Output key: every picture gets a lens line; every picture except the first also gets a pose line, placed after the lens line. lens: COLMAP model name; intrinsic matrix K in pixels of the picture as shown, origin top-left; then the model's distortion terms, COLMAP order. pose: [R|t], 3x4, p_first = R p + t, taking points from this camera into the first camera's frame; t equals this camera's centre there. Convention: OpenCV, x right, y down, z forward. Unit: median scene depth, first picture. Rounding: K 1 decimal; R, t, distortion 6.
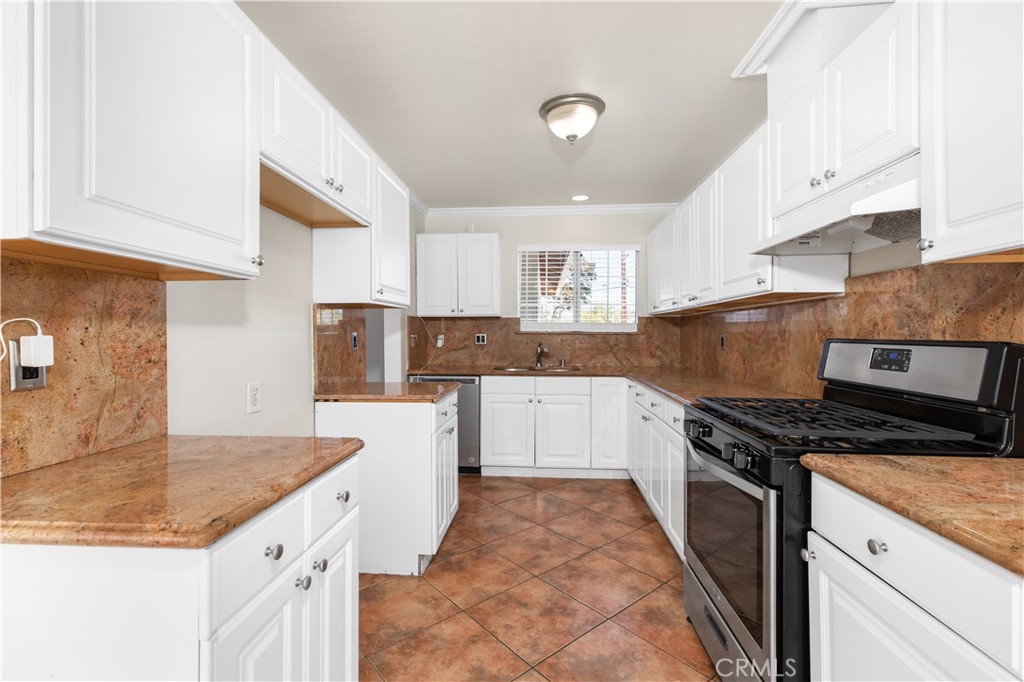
lens RADIAL K [[463.3, 0, 510.4], [0, 463.3, 335.0], [0, 0, 1]] dist [0.022460, 0.000162]
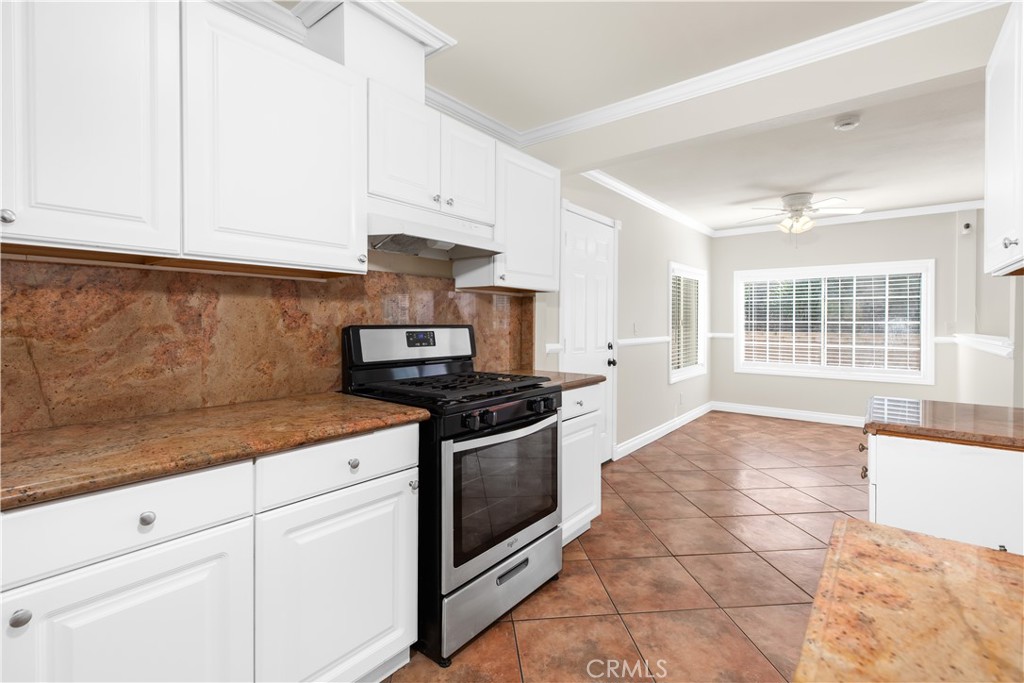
lens RADIAL K [[463.3, 0, 523.1], [0, 463.3, 325.1], [0, 0, 1]] dist [0.022460, 0.000162]
pose [[-0.824948, 0.002736, 0.565202, -0.230939], [0.005762, 0.999977, 0.003570, 0.006721], [-0.565180, 0.006202, -0.824945, 1.869546]]
